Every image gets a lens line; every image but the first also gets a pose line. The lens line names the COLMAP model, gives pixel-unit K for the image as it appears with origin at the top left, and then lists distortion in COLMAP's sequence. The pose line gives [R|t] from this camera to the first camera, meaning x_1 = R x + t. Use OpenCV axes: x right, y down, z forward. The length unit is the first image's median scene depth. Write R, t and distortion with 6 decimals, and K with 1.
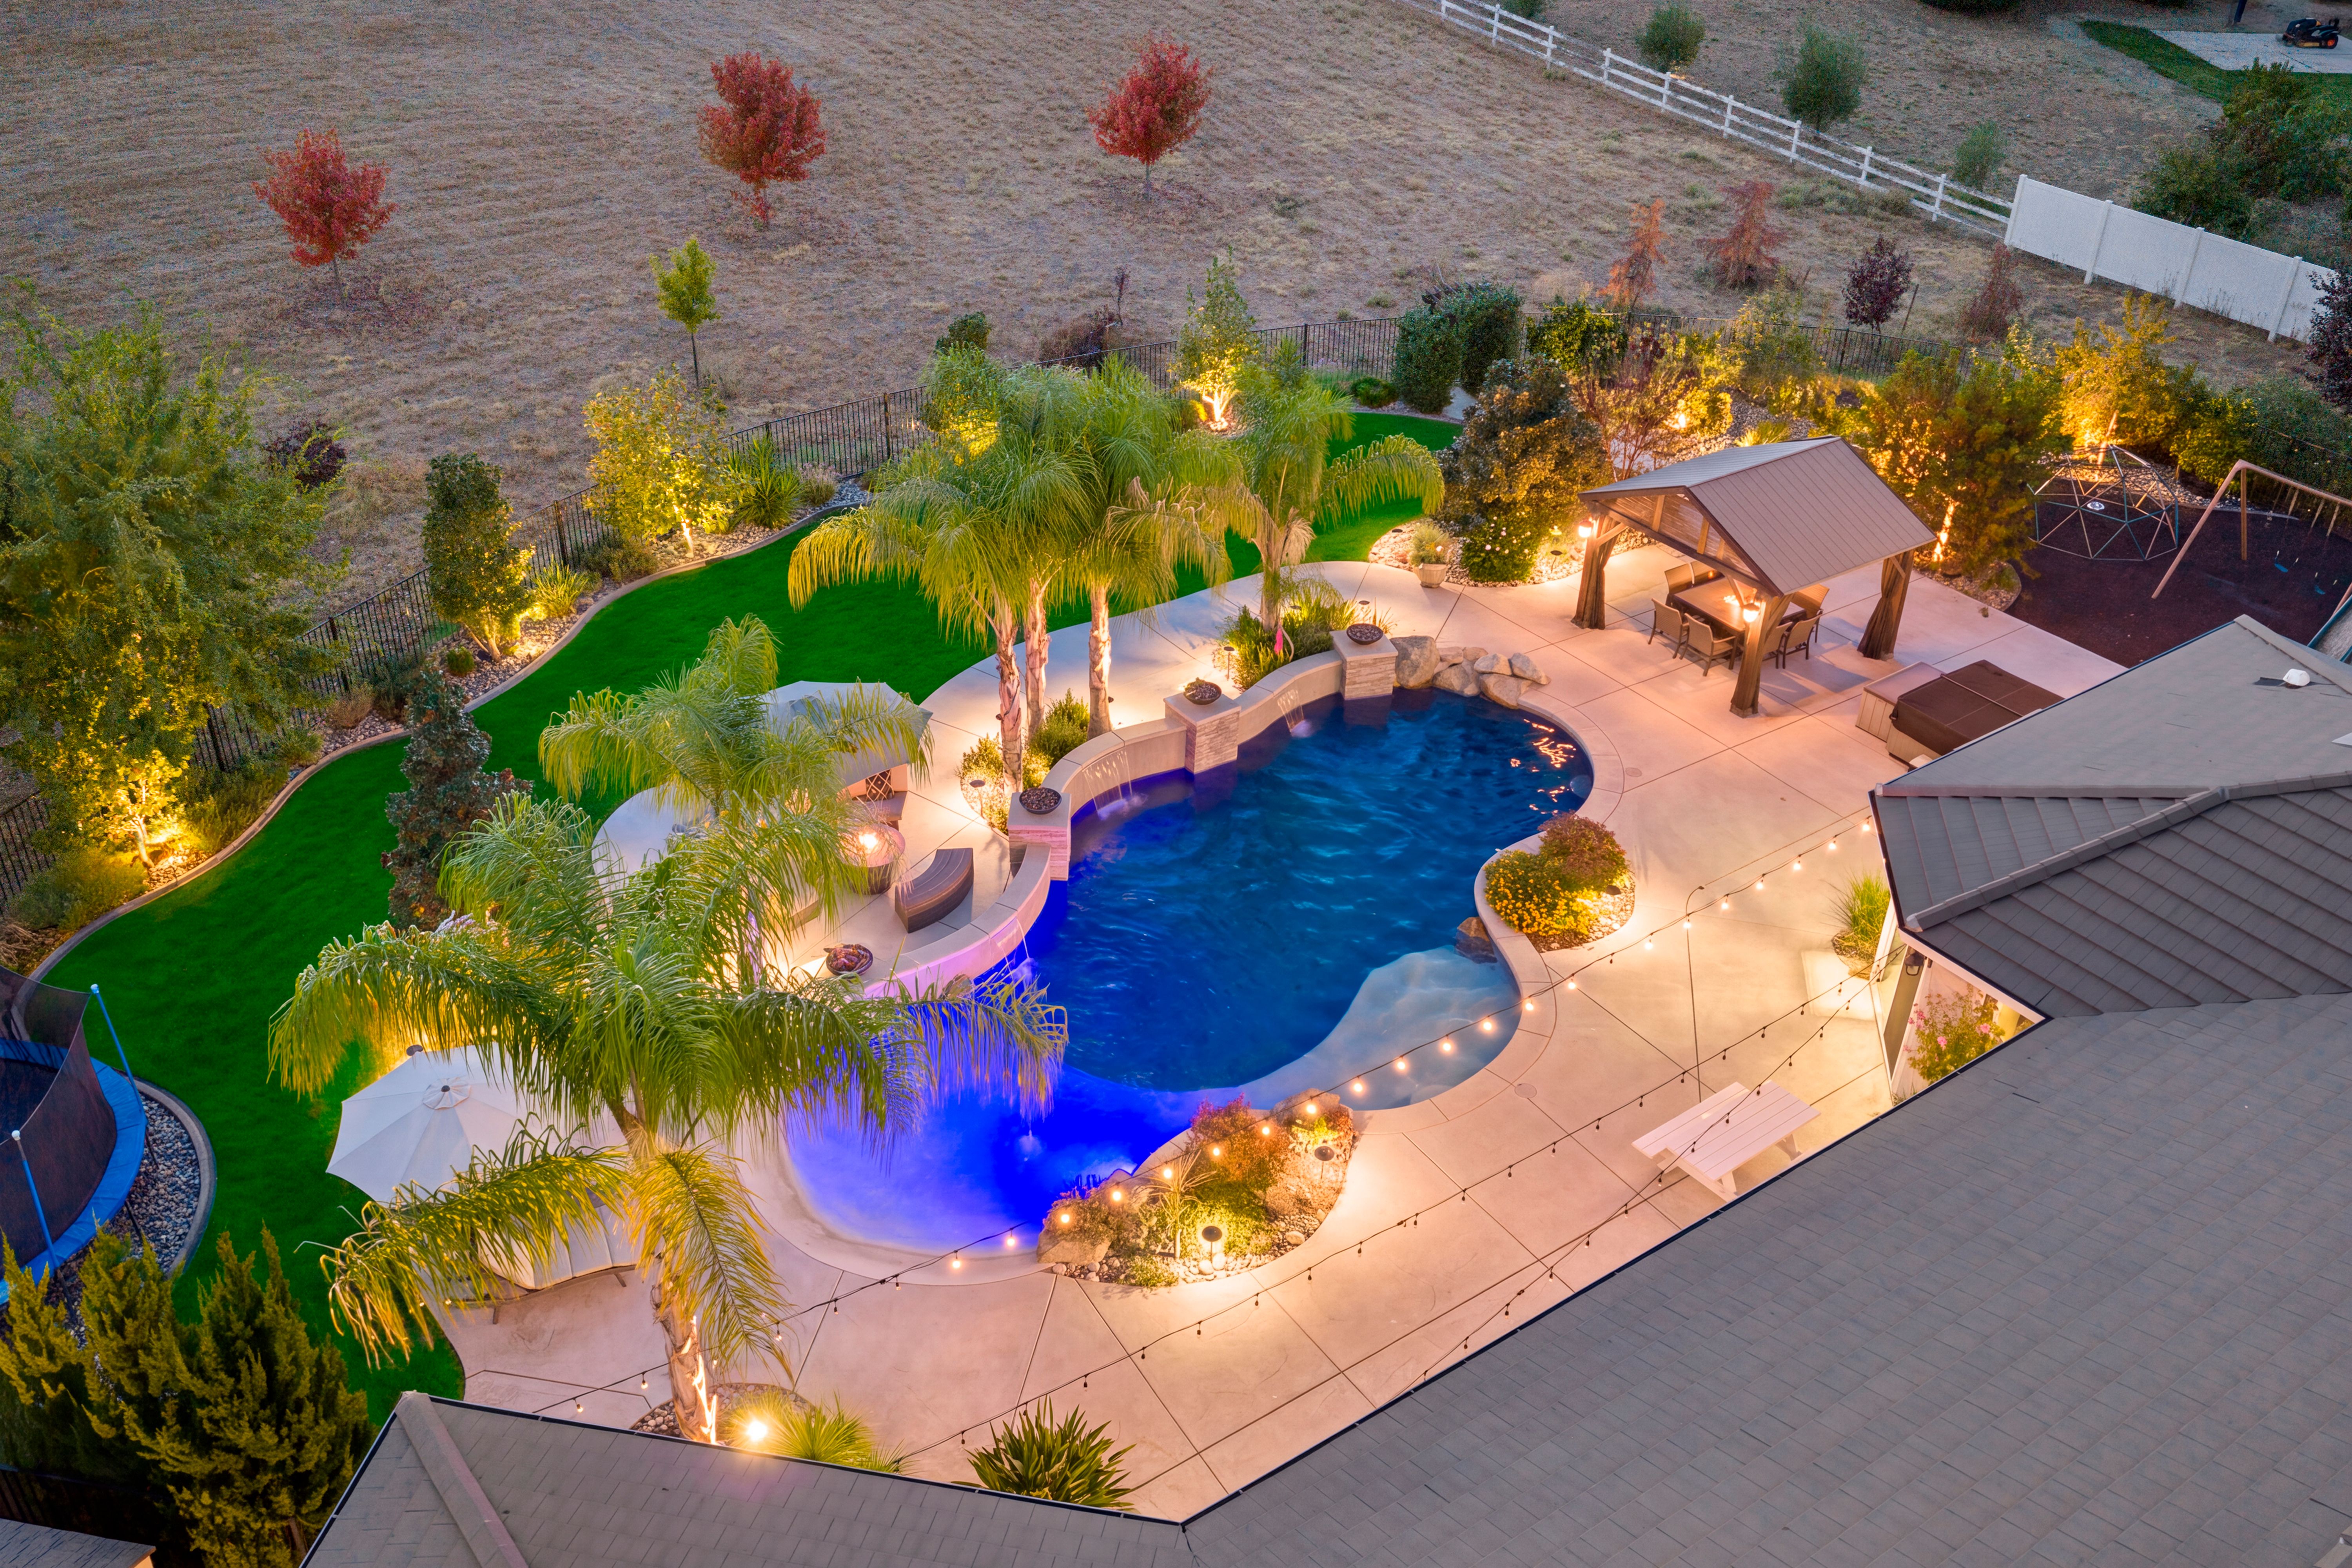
lens RADIAL K [[1887.6, 0, 1177.6], [0, 1887.6, 781.9], [0, 0, 1]] dist [-0.010983, -0.024902]
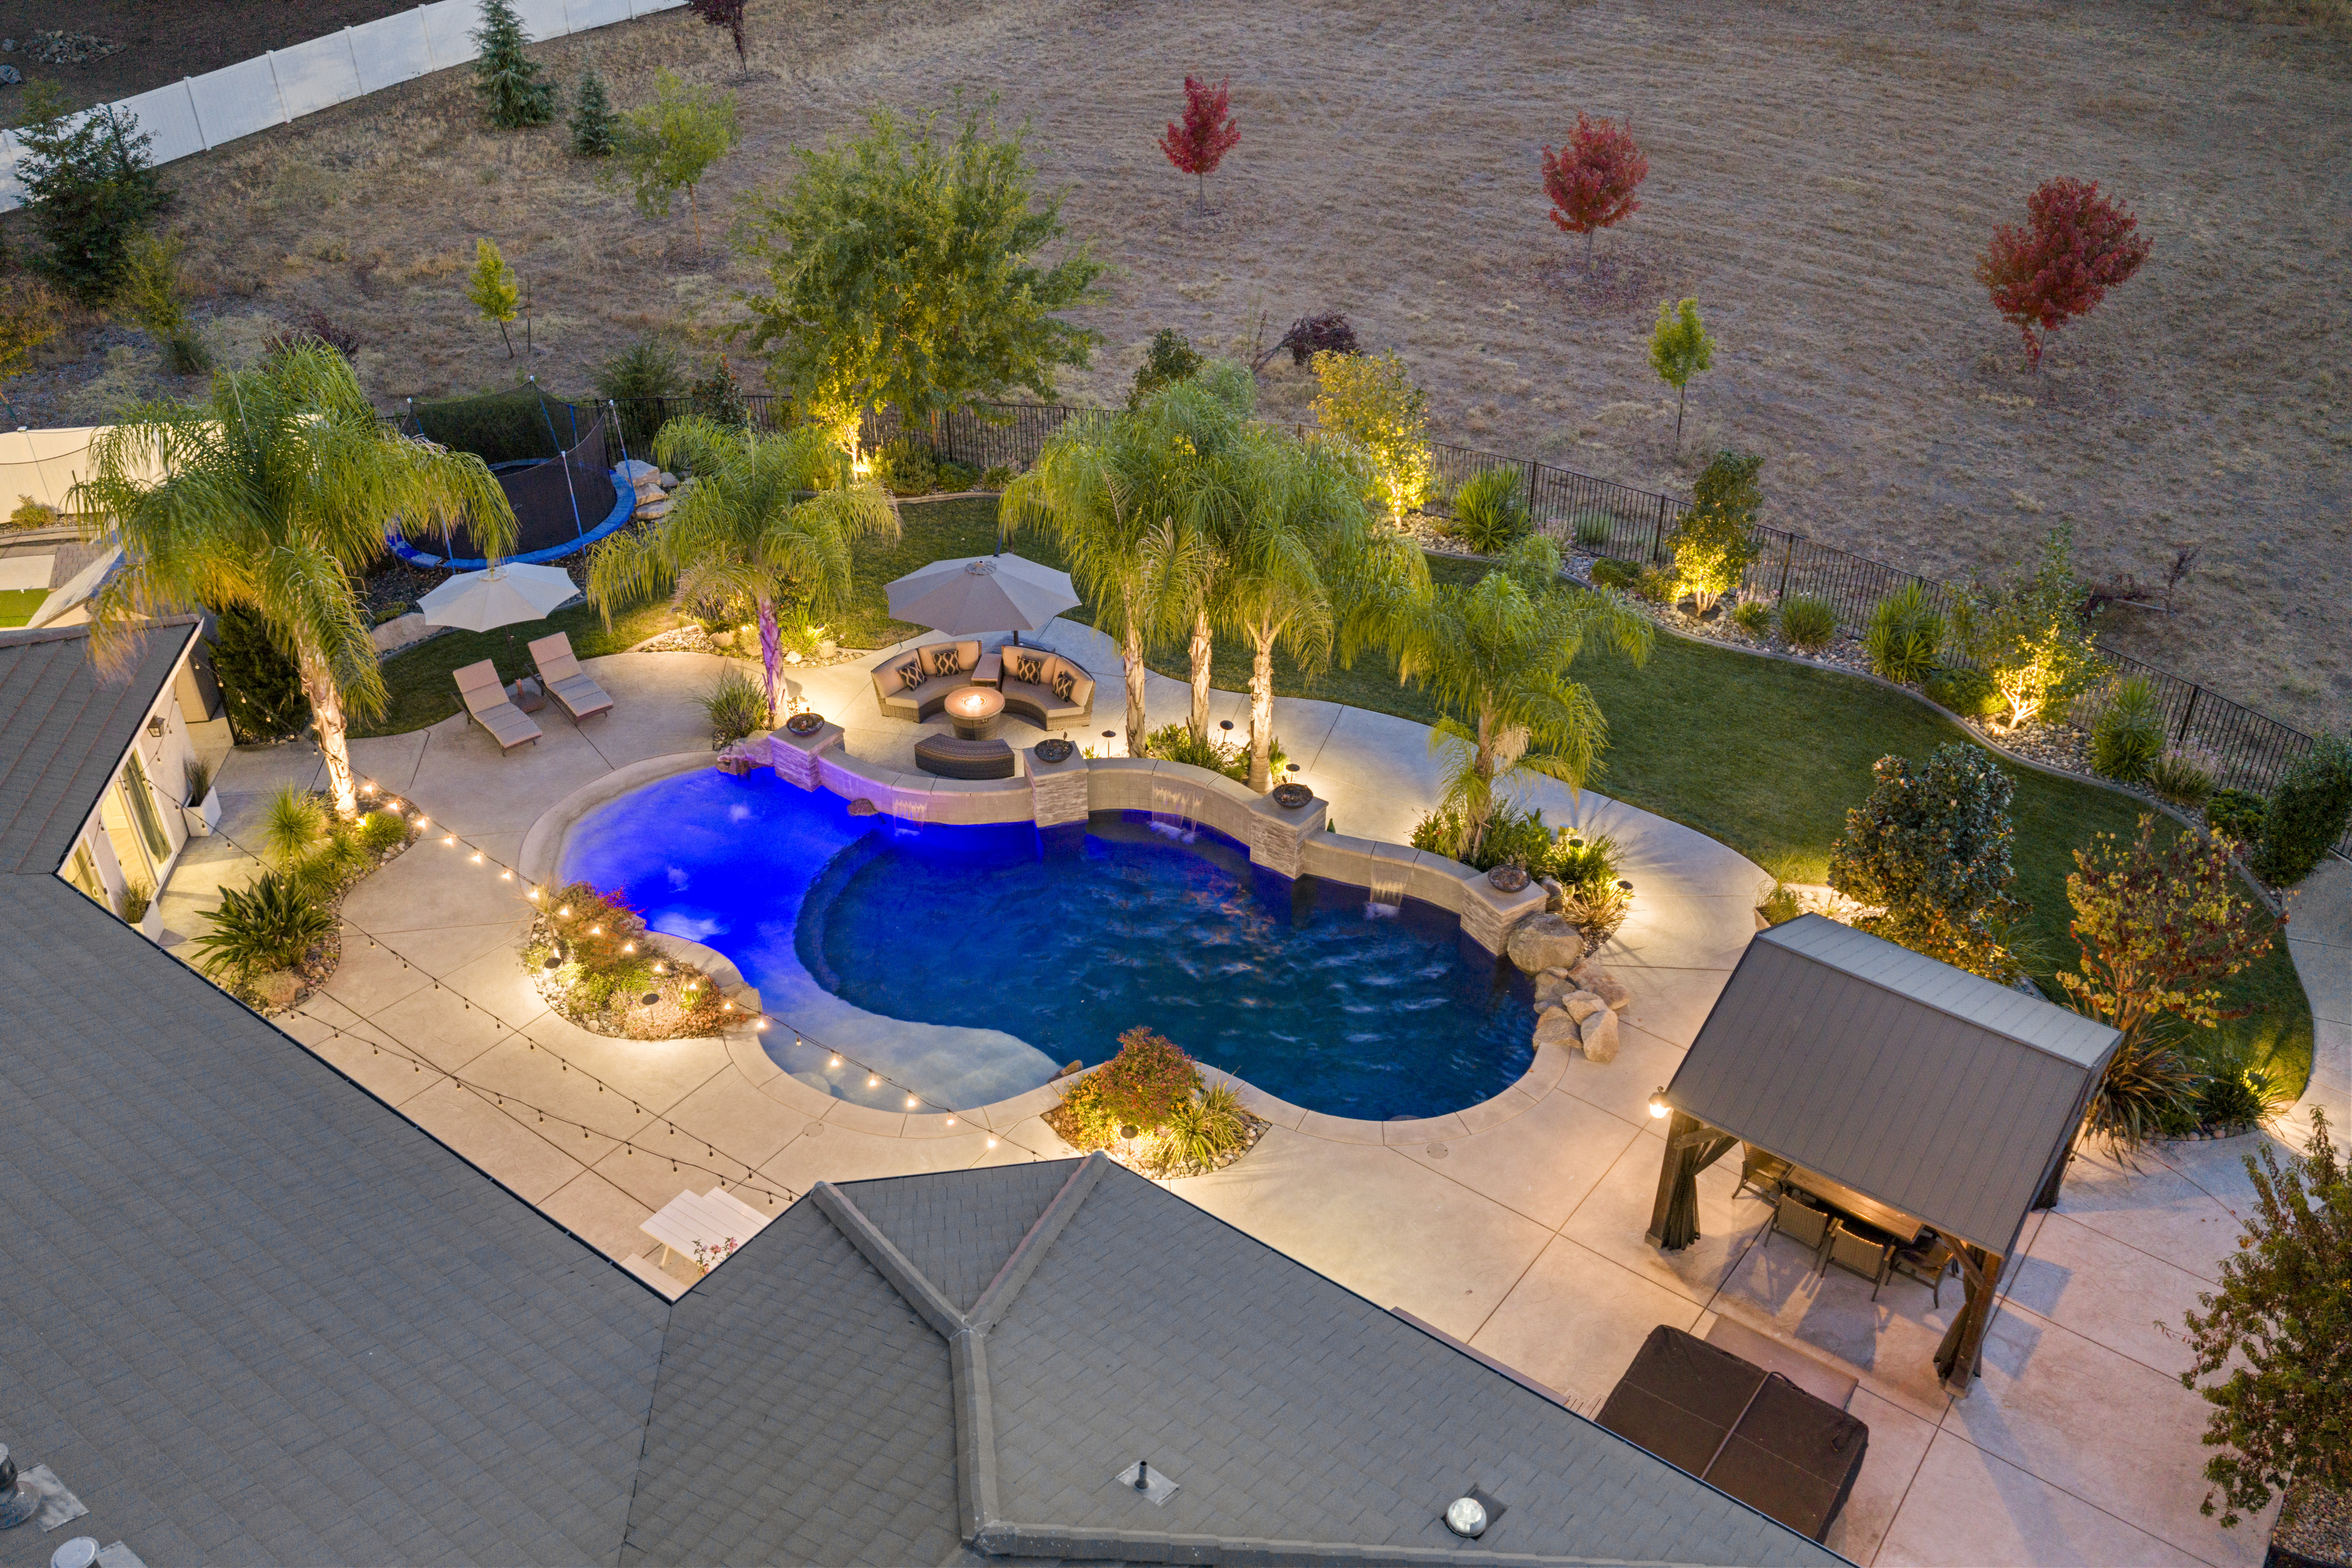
lens RADIAL K [[1887.6, 0, 1166.2], [0, 1887.6, 781.9], [0, 0, 1]] dist [-0.010983, -0.024902]
pose [[0.270162, 0.493469, -0.826741, 0.709036], [-0.533126, 0.791690, 0.298333, -0.274735], [0.801741, 0.360159, 0.476966, 0.477005]]
